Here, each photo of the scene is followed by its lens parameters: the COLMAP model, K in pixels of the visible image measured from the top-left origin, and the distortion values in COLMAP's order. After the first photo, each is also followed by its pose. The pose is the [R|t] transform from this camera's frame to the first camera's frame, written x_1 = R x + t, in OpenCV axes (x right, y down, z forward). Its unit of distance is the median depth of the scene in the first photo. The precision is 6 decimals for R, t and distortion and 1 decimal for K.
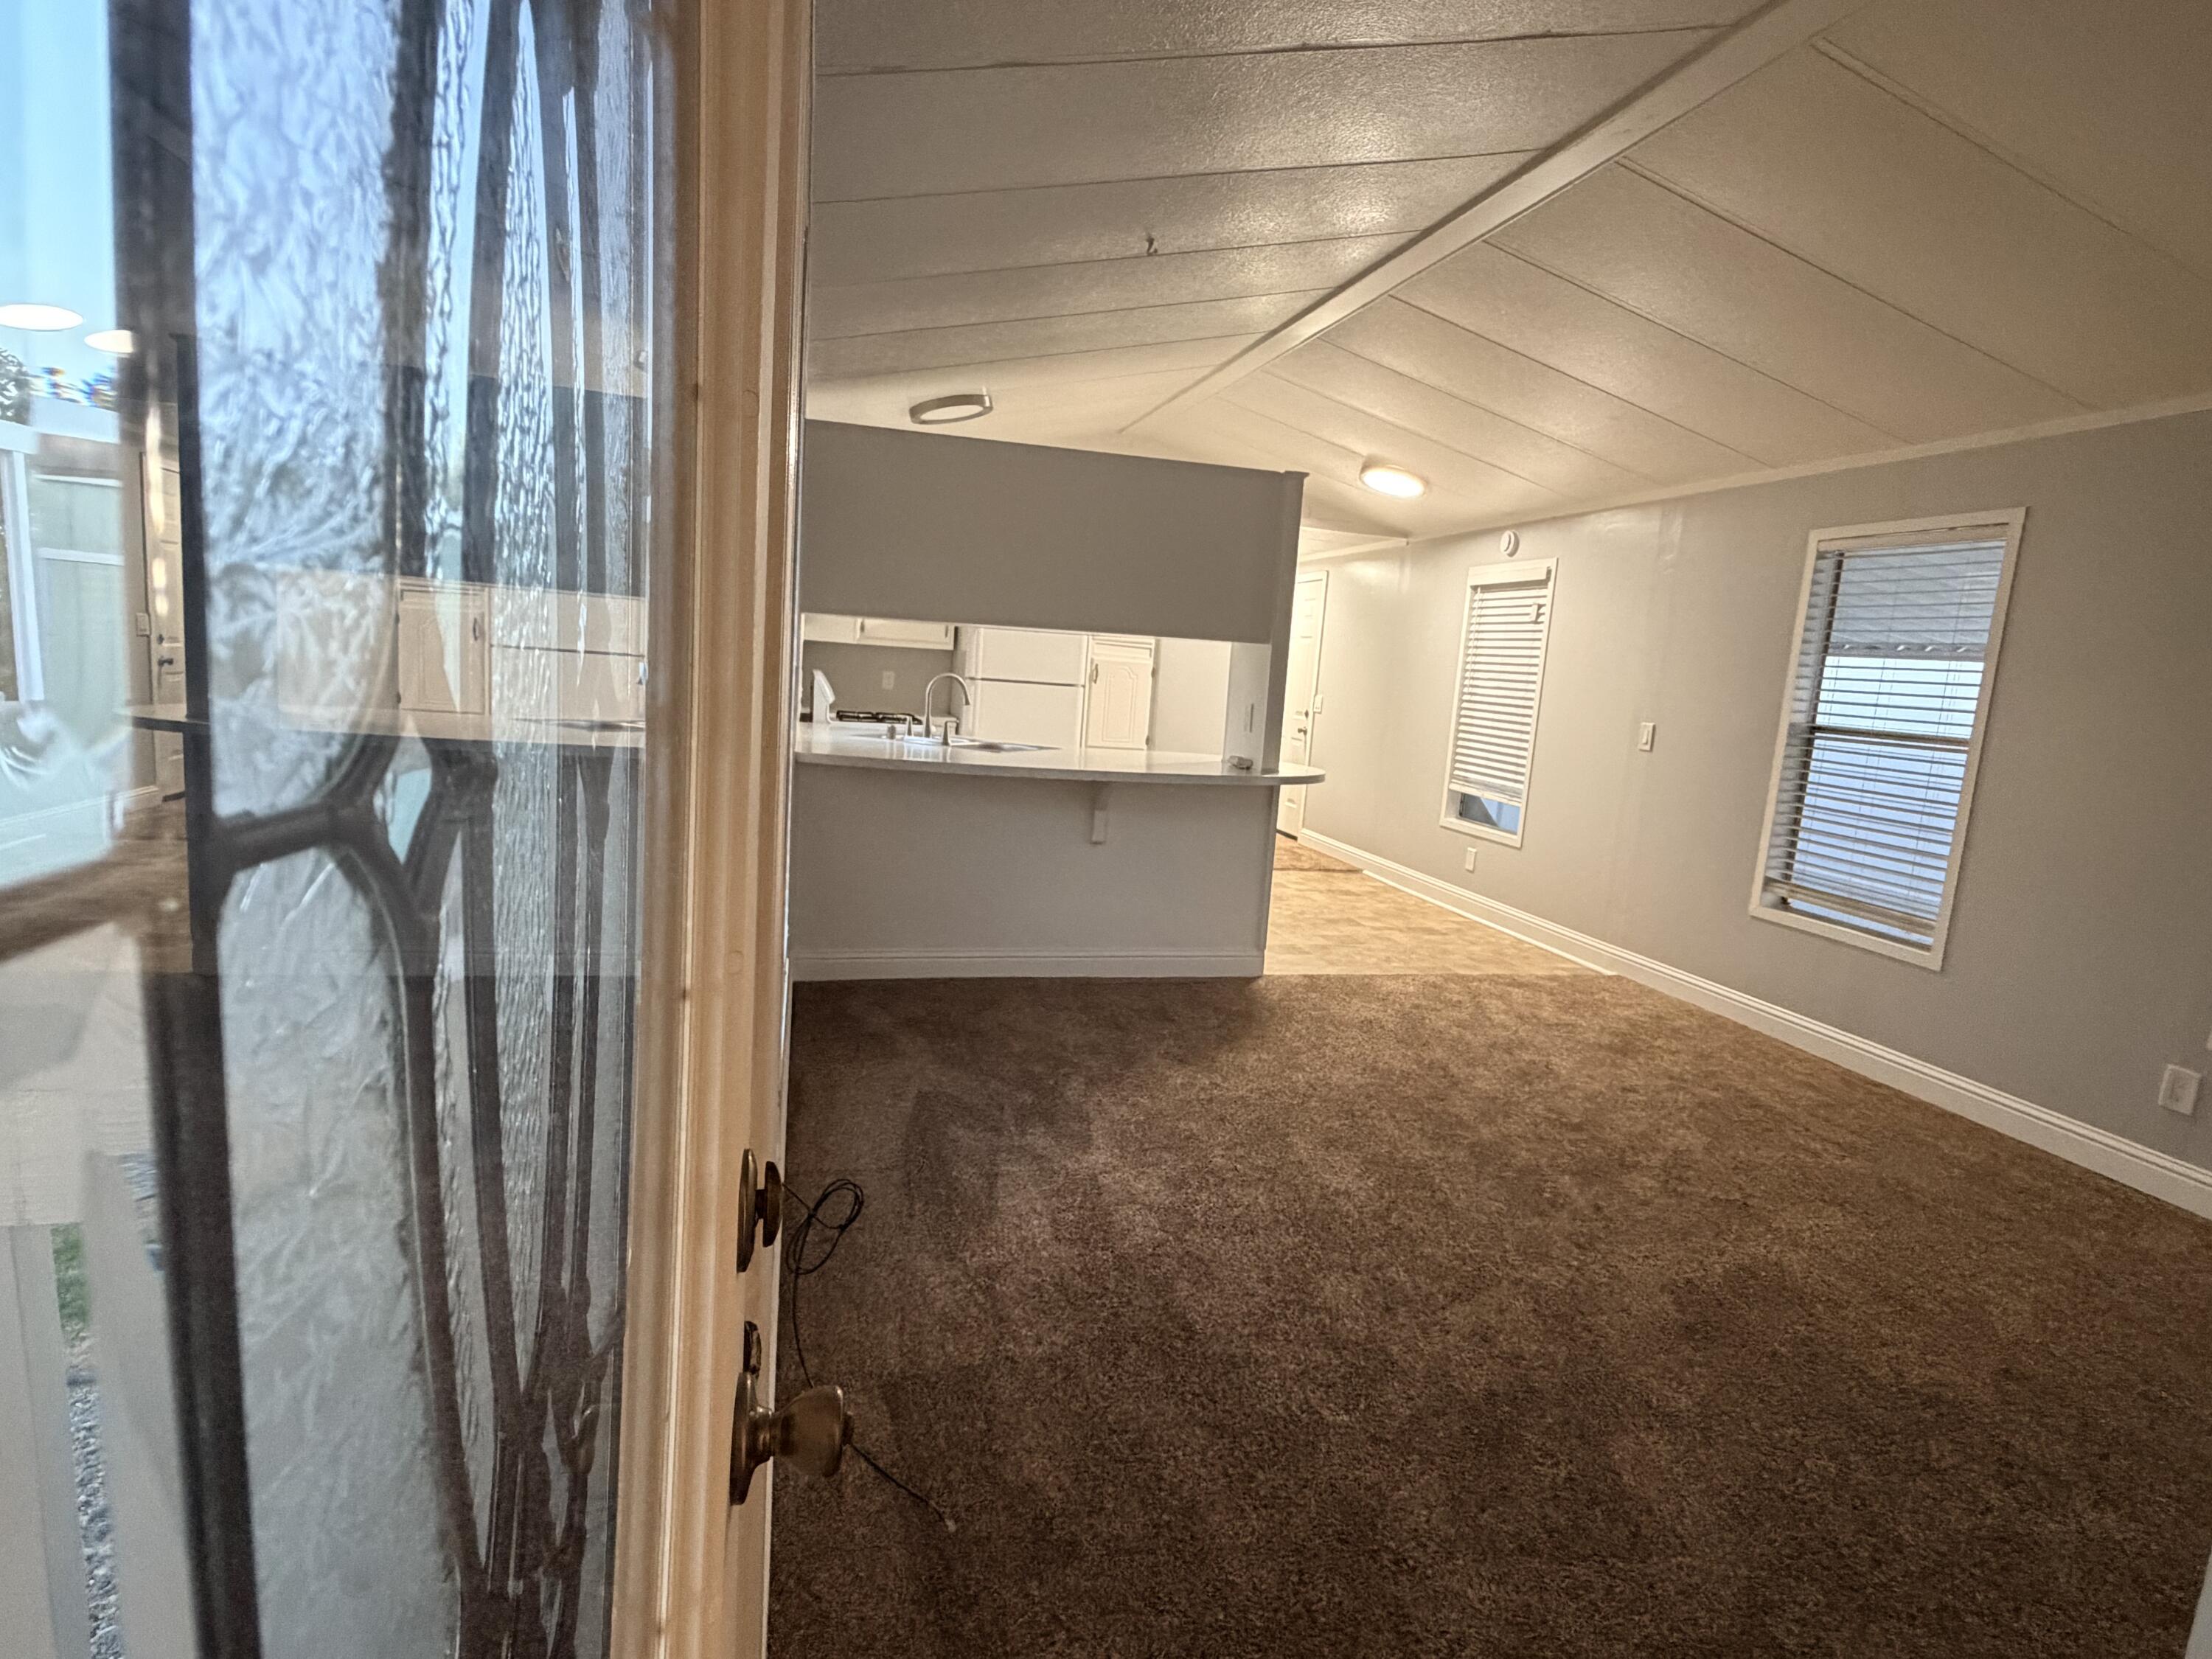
lens RADIAL K [[1143.3, 0, 1106.0], [0, 1143.3, 829.5], [0, 0, 1]] dist [0.001470, -0.000348]
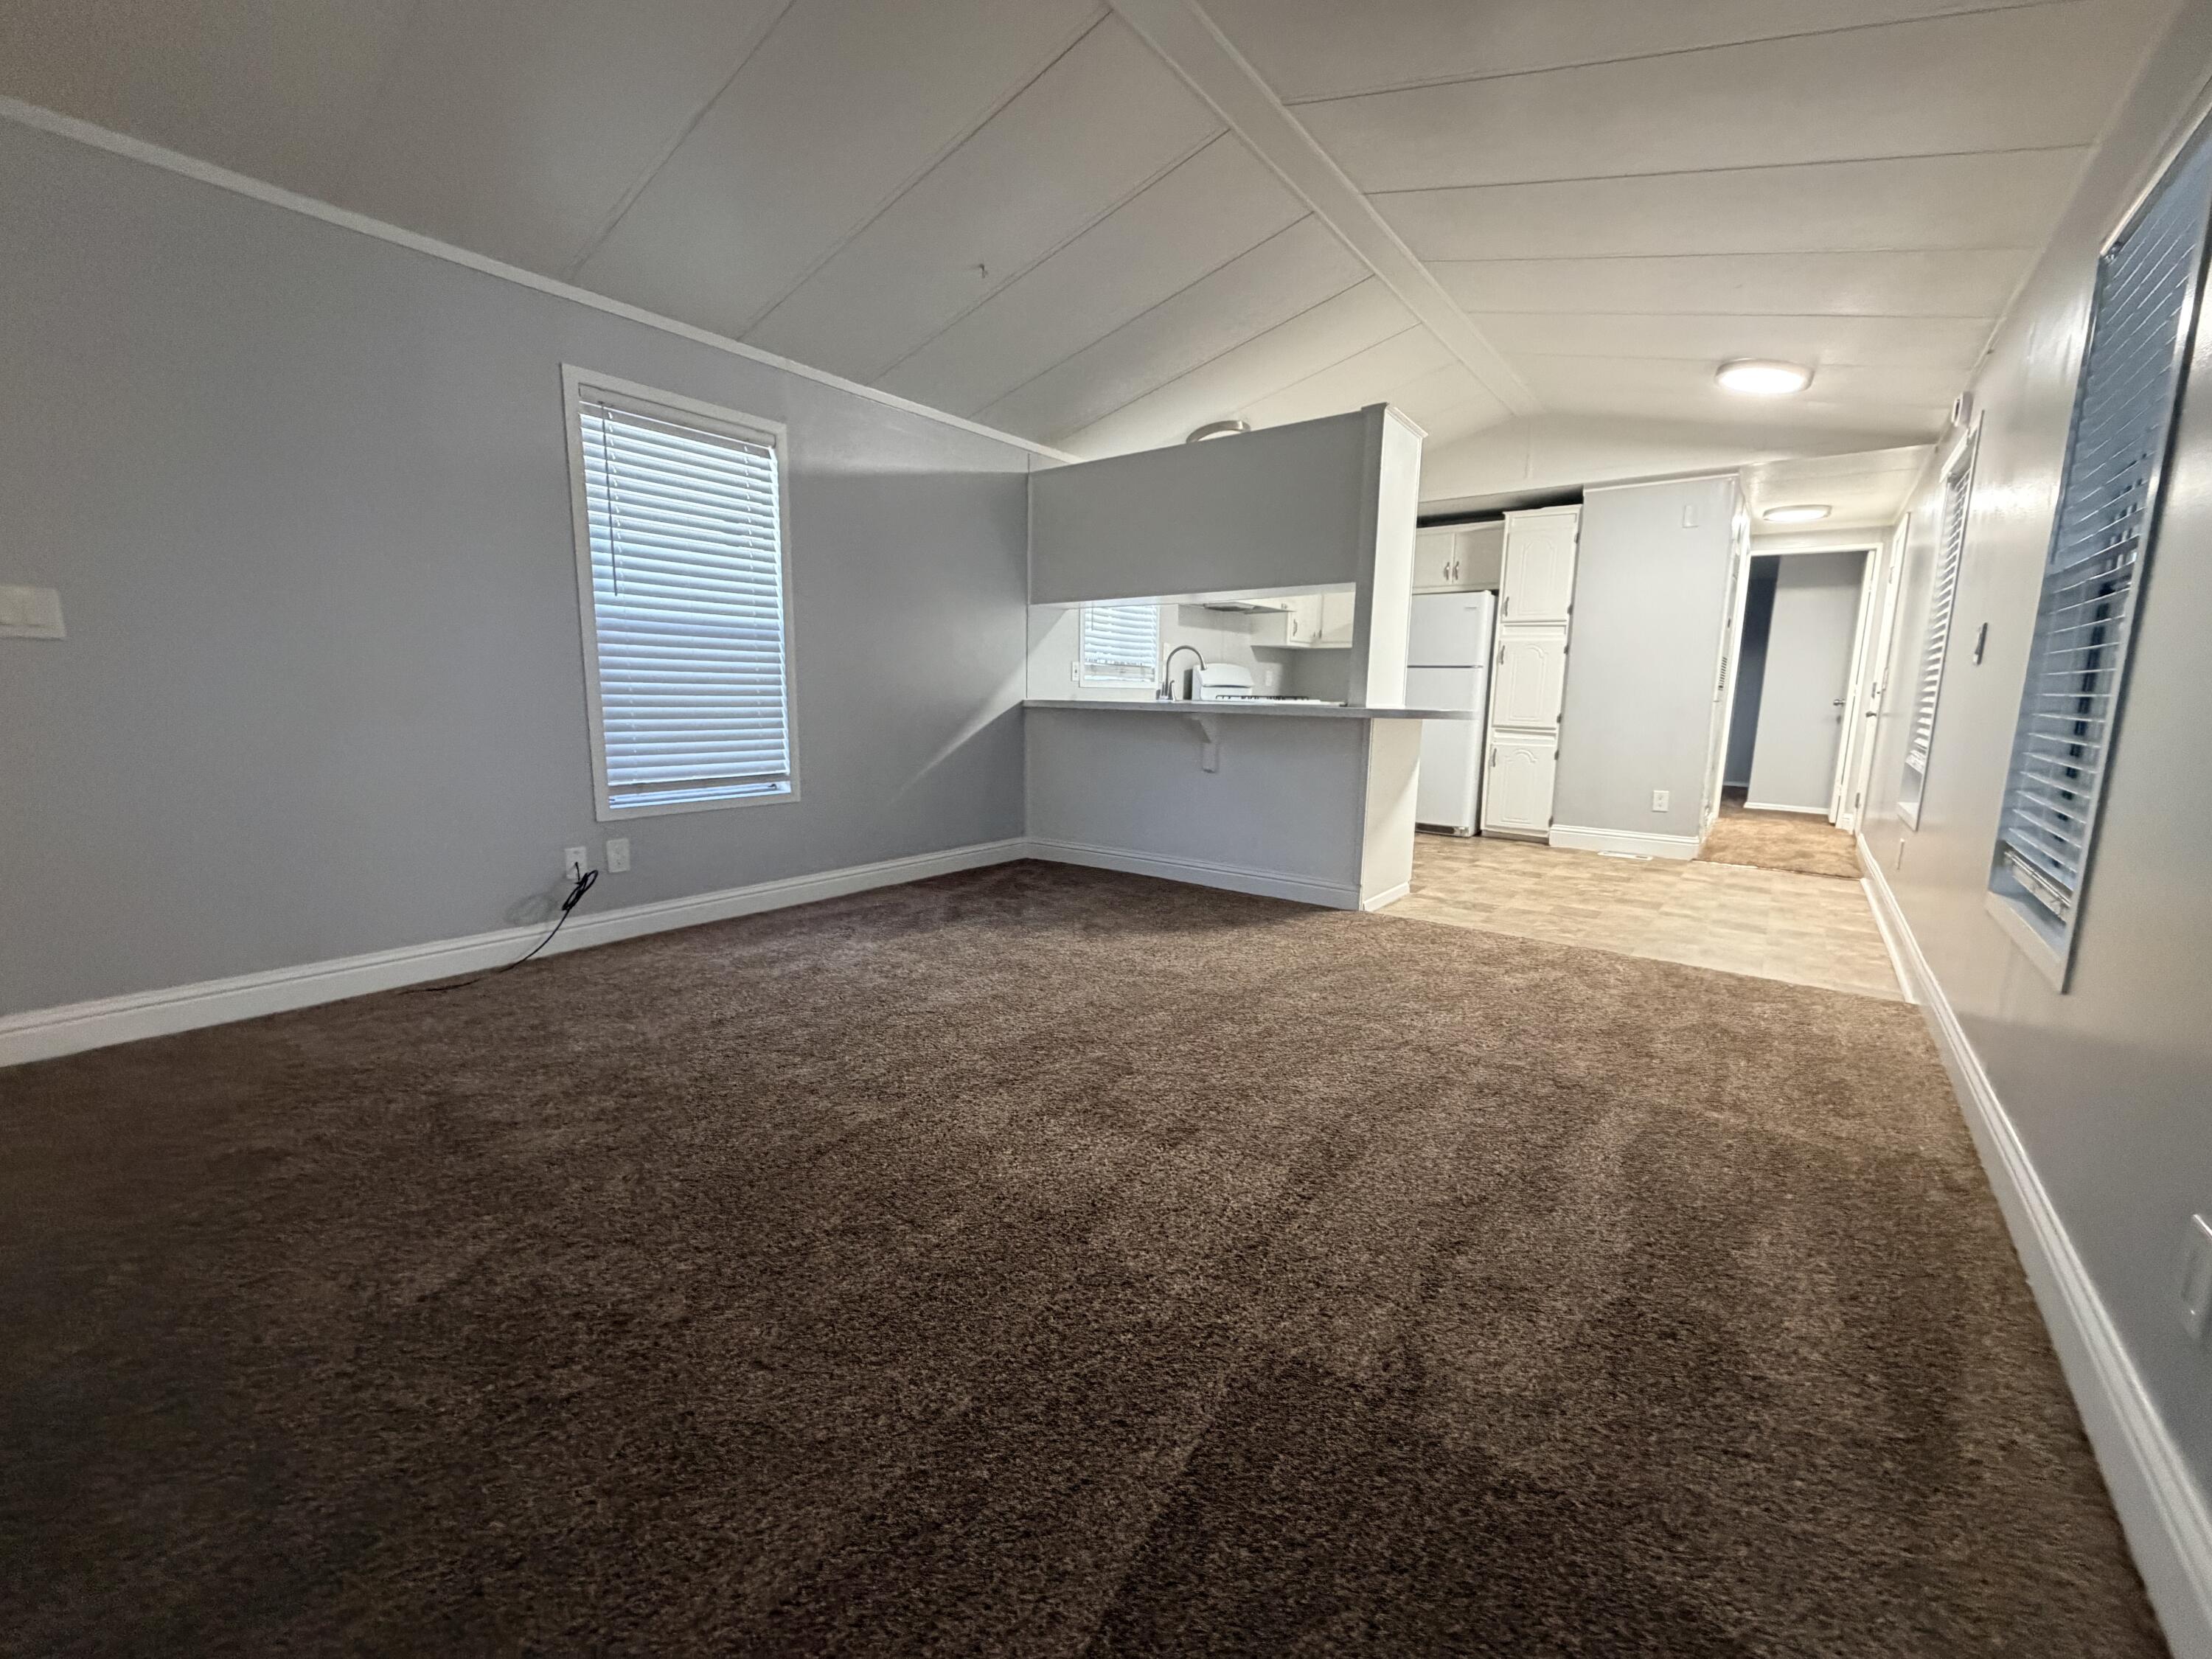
lens RADIAL K [[885.5, 0, 1102.1], [0, 885.5, 825.6], [0, 0, 1]] dist [-0.000240, -0.000388]
pose [[0.611937, 0.058134, -0.788767, 0.744632], [-0.086983, 0.996192, 0.005940, 0.082408], [0.786109, 0.064975, 0.614664, 0.405164]]
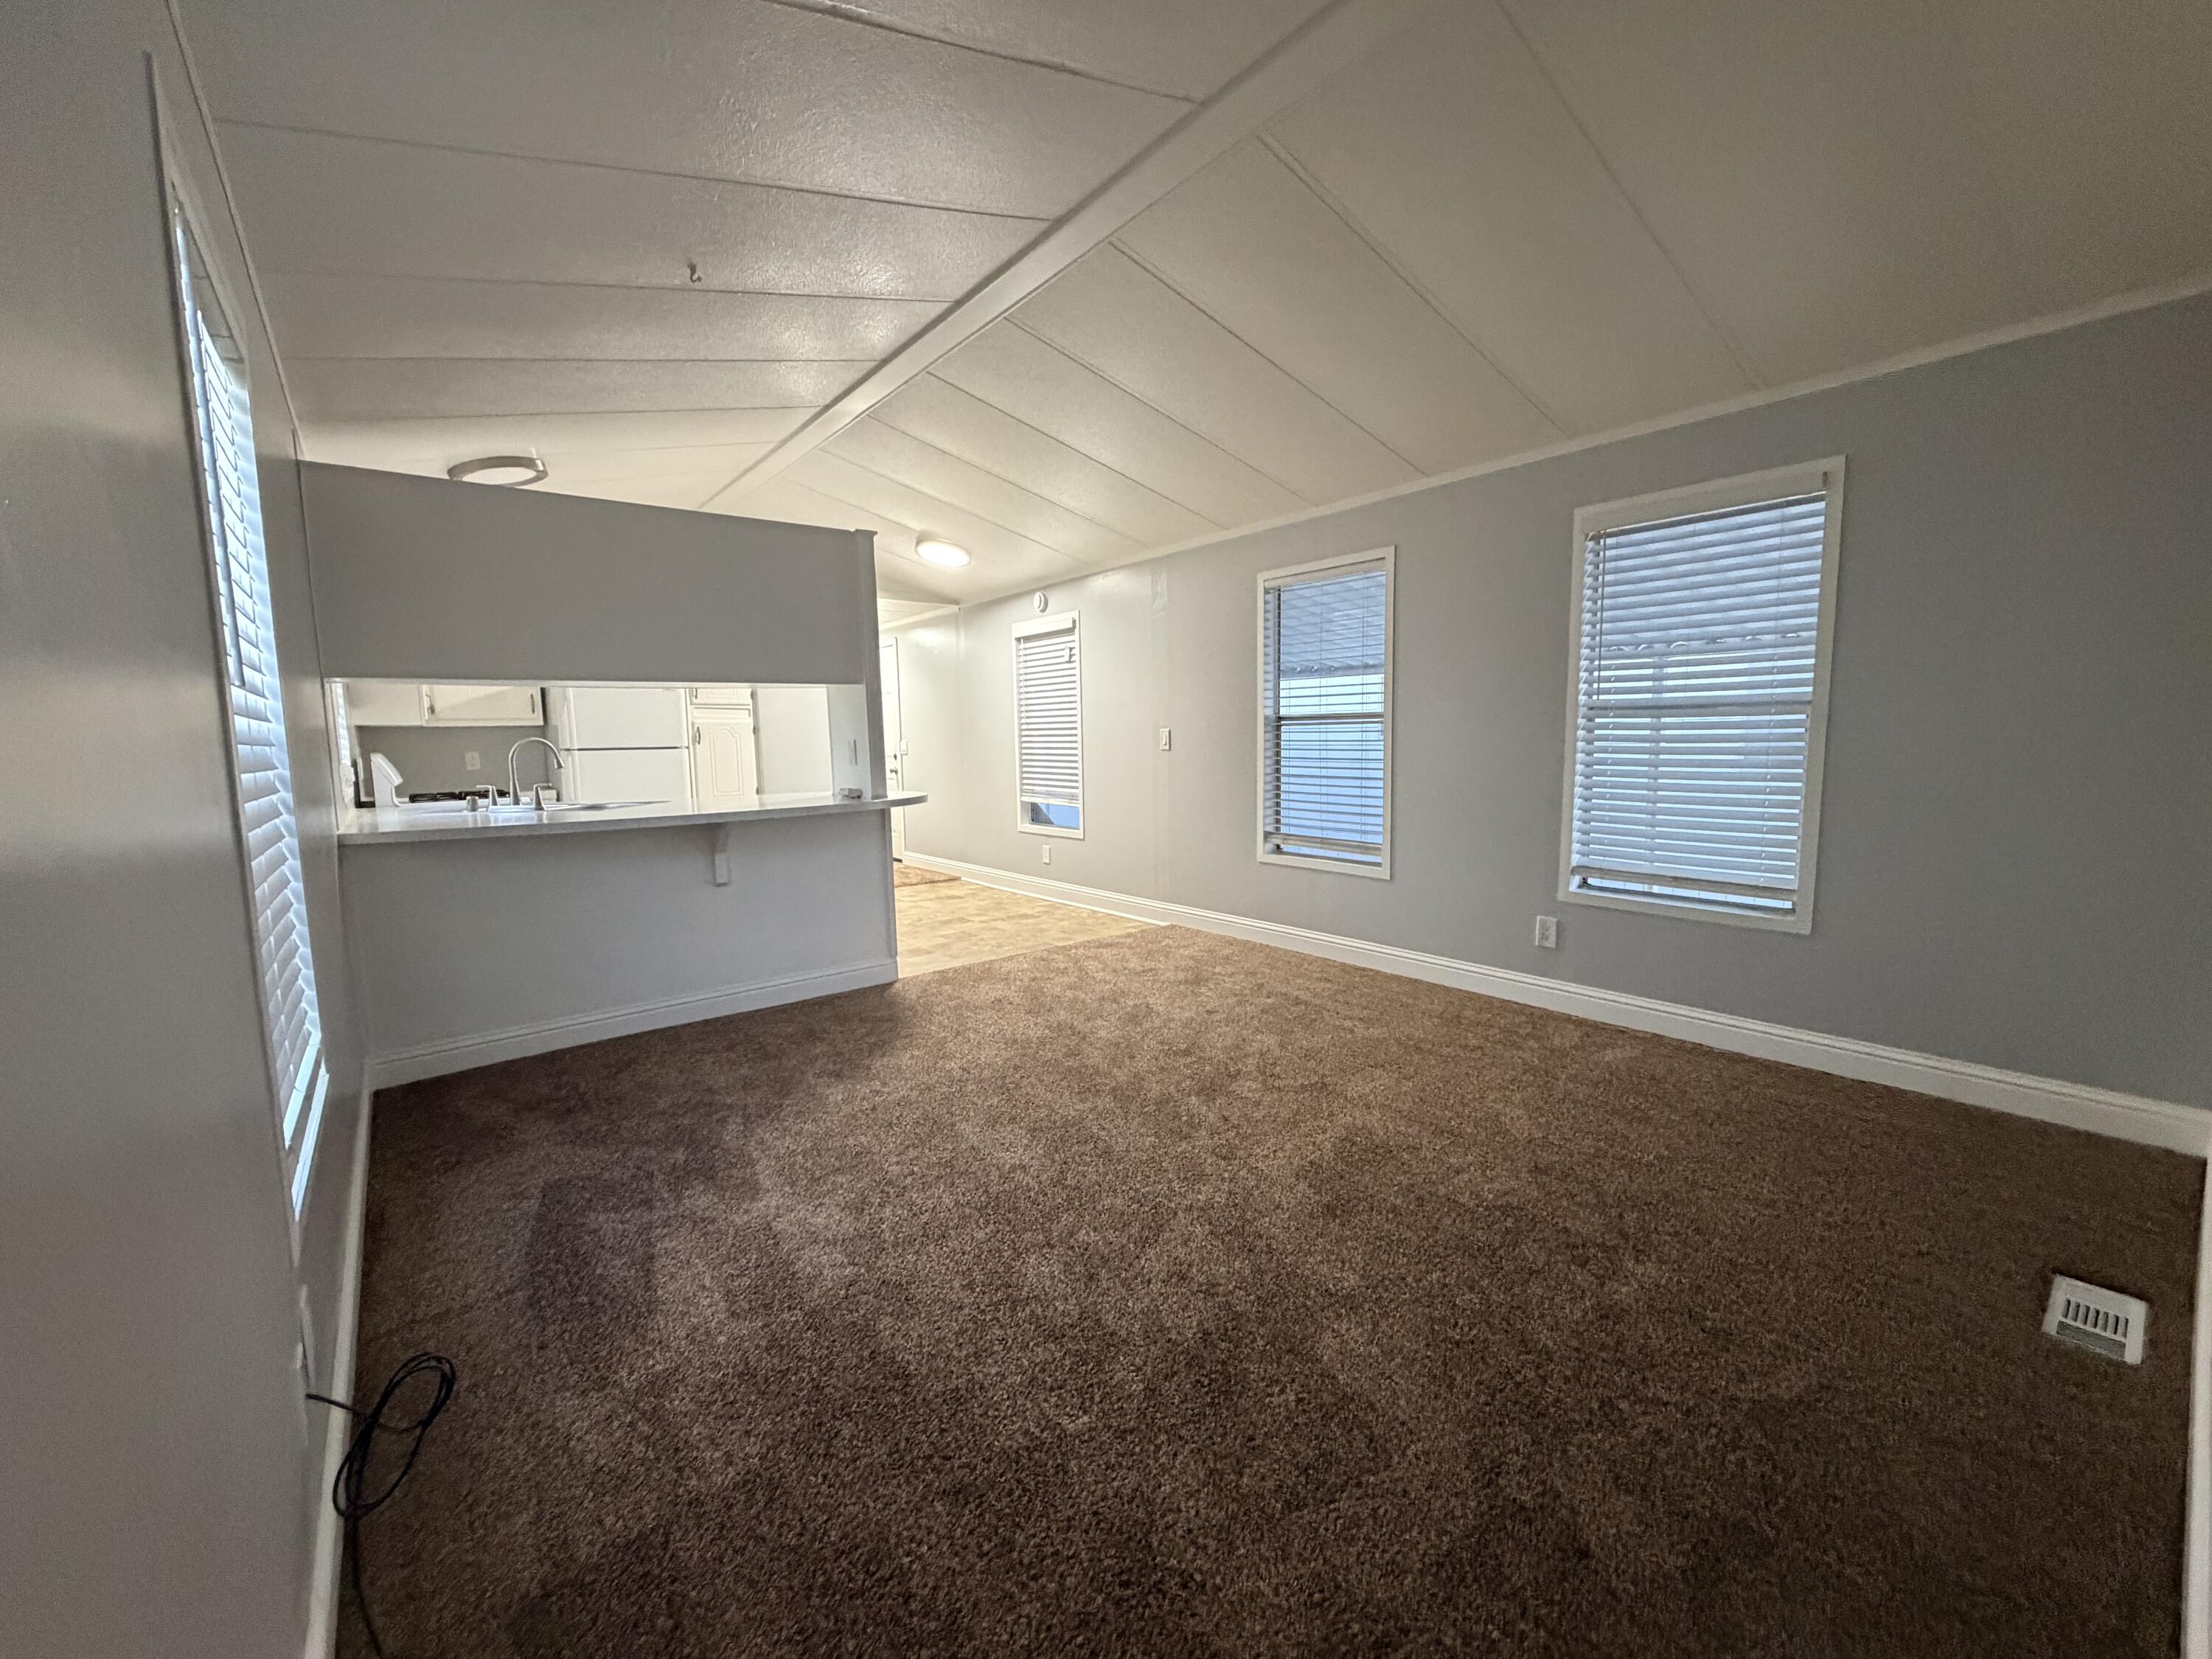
lens RADIAL K [[885.5, 0, 1102.1], [0, 885.5, 825.6], [0, 0, 1]] dist [-0.000240, -0.000388]
pose [[0.910521, -0.130602, 0.392294, -0.001666], [0.144129, 0.989546, -0.005087, 0.014472], [-0.387528, 0.061173, 0.919826, 0.141708]]
